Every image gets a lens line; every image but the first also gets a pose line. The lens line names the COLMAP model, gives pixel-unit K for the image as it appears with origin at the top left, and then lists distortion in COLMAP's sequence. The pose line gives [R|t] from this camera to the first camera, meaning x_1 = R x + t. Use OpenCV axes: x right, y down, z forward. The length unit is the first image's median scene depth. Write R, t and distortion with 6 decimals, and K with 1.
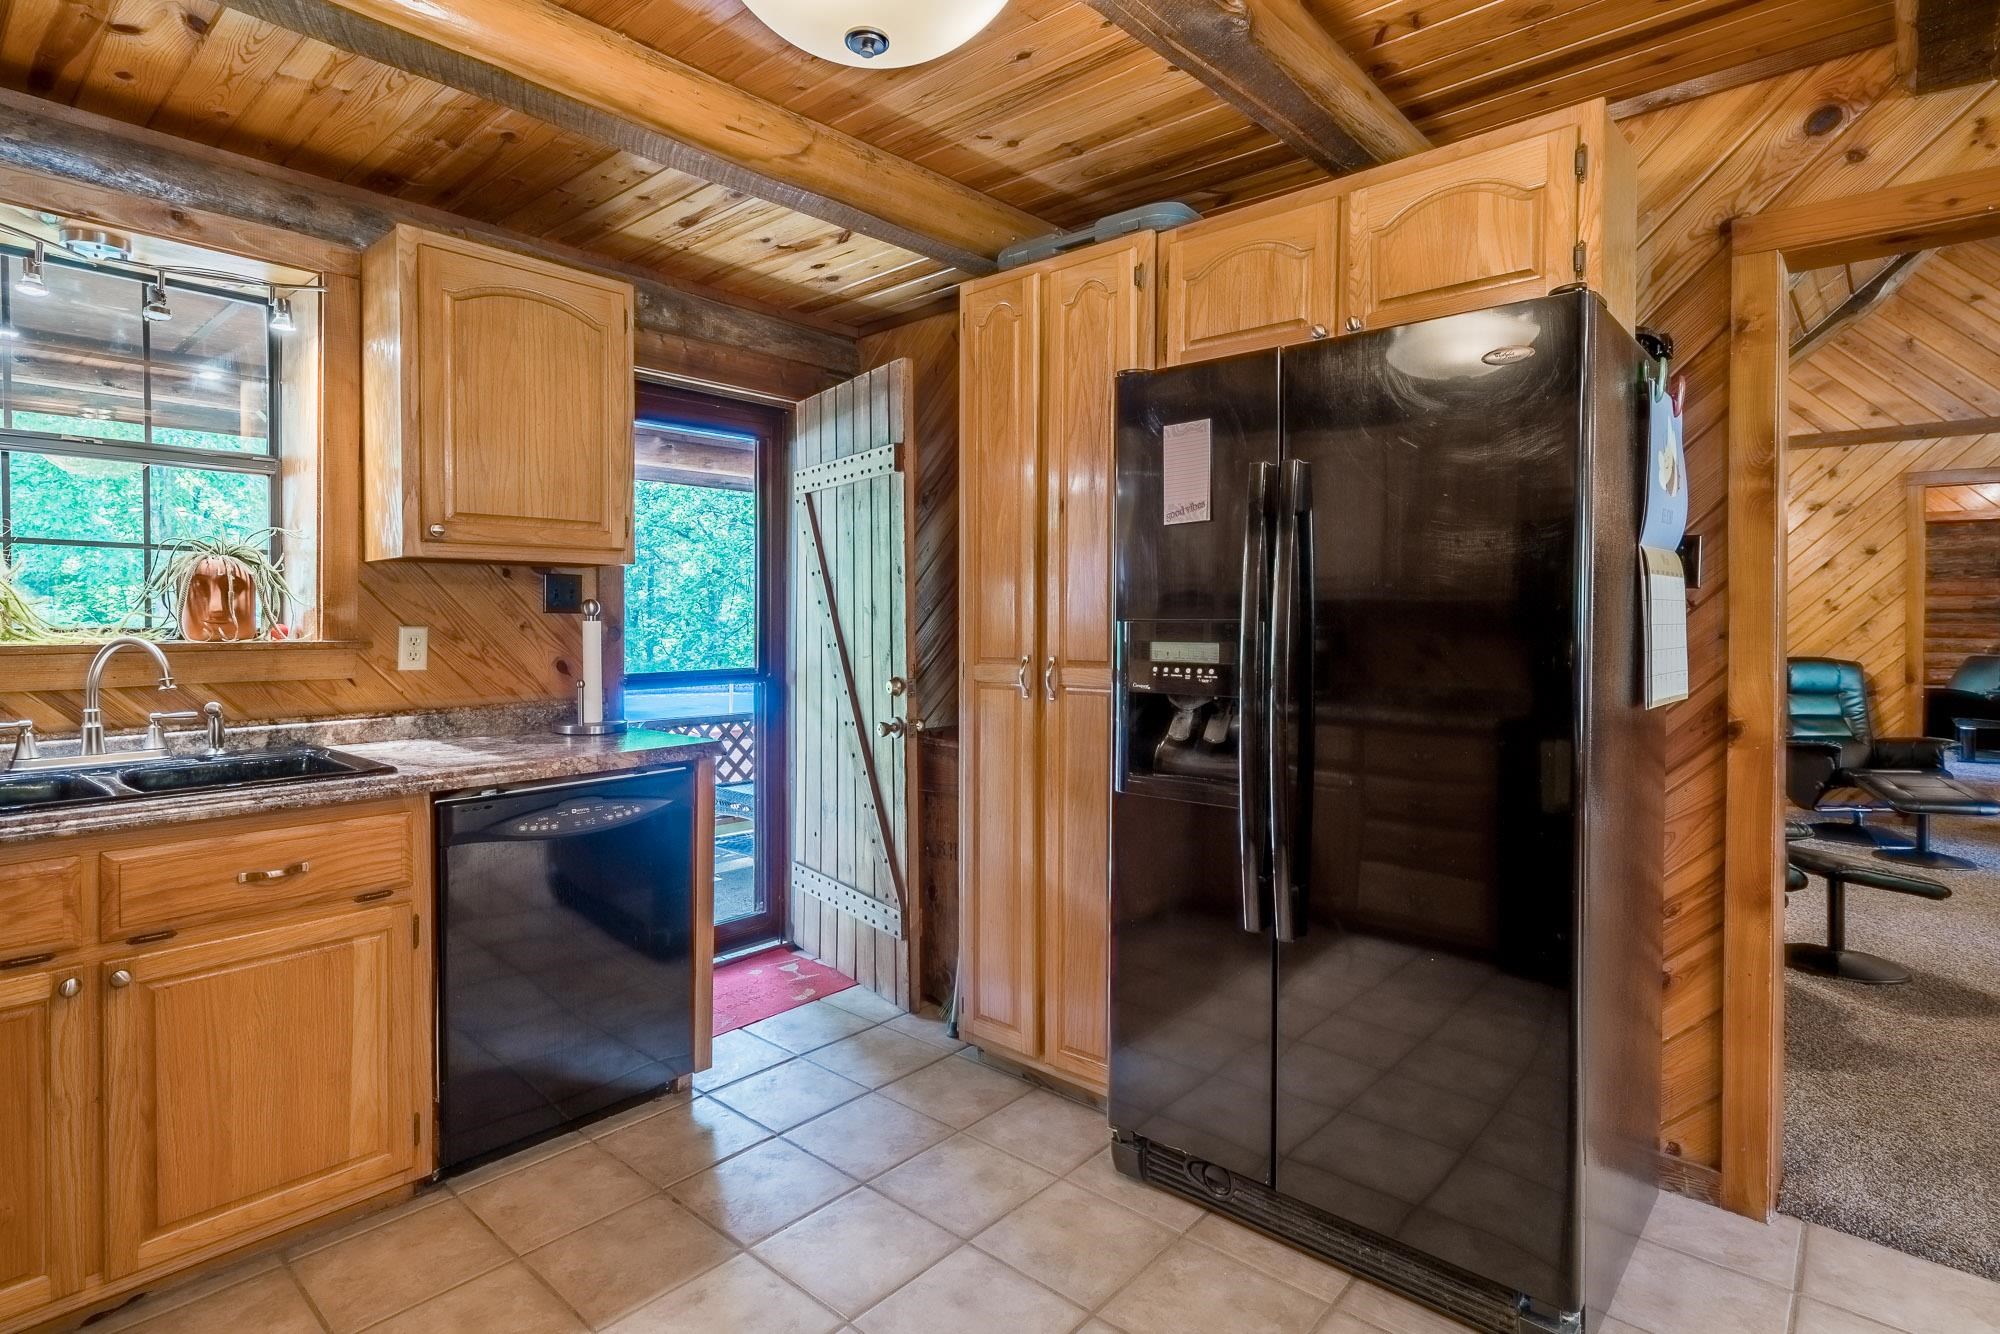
lens RADIAL K [[1025.3, 0, 971.9], [0, 1025.3, 629.8], [0, 0, 1]] dist [0.001696, 0.002061]
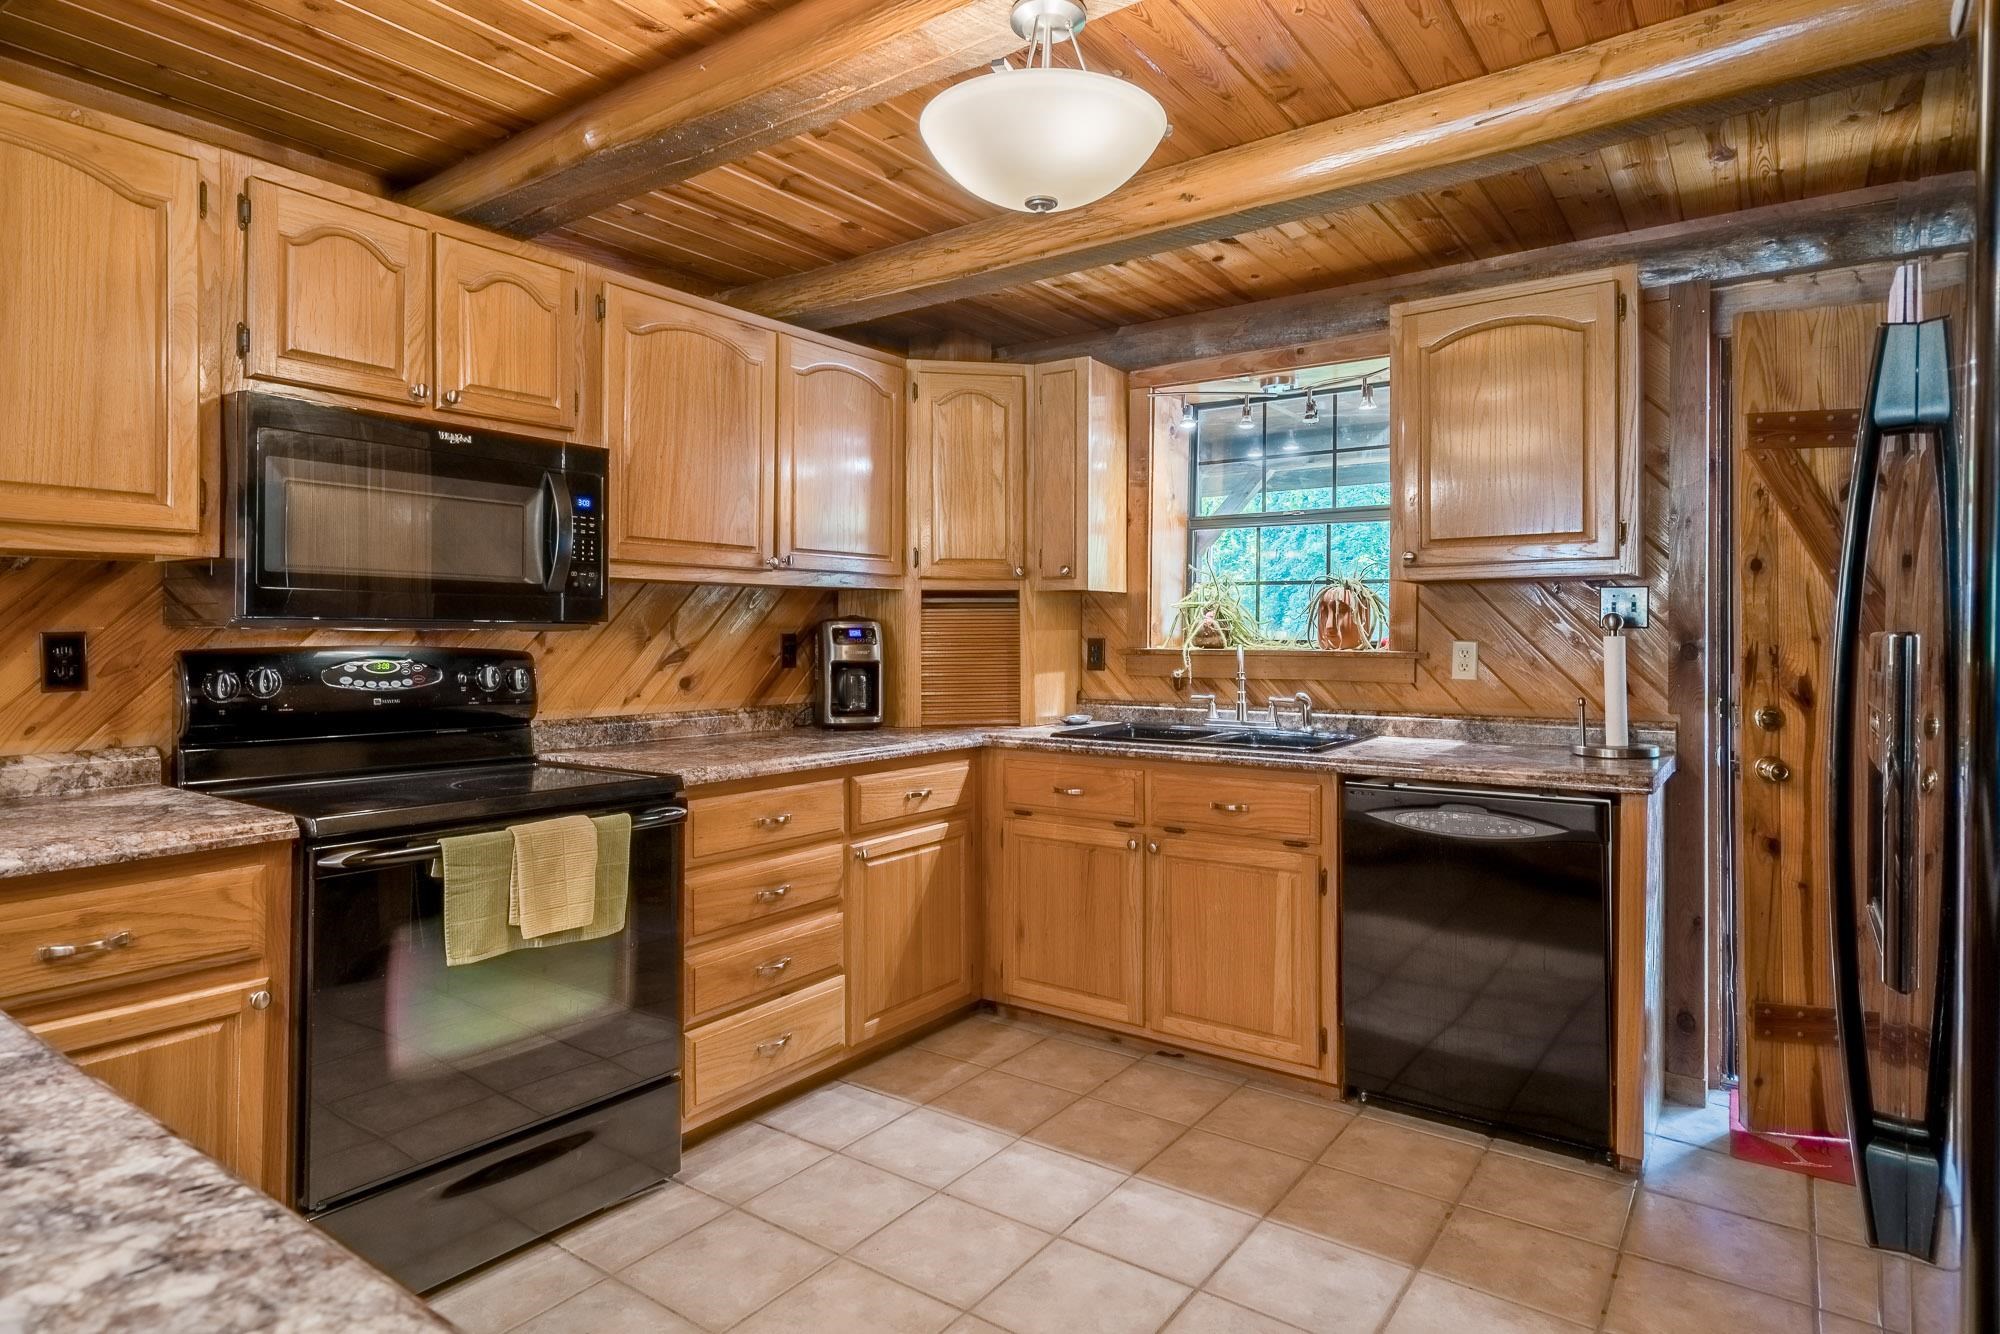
lens RADIAL K [[1096.0, 0, 980.9], [0, 1096.0, 634.4], [0, 0, 1]] dist [0.007300, 0.000054]
pose [[0.096291, -0.001865, -0.995351, 0.589224], [-0.013157, 0.999908, -0.003147, 0.000878], [0.995266, 0.013399, 0.096257, 0.351166]]
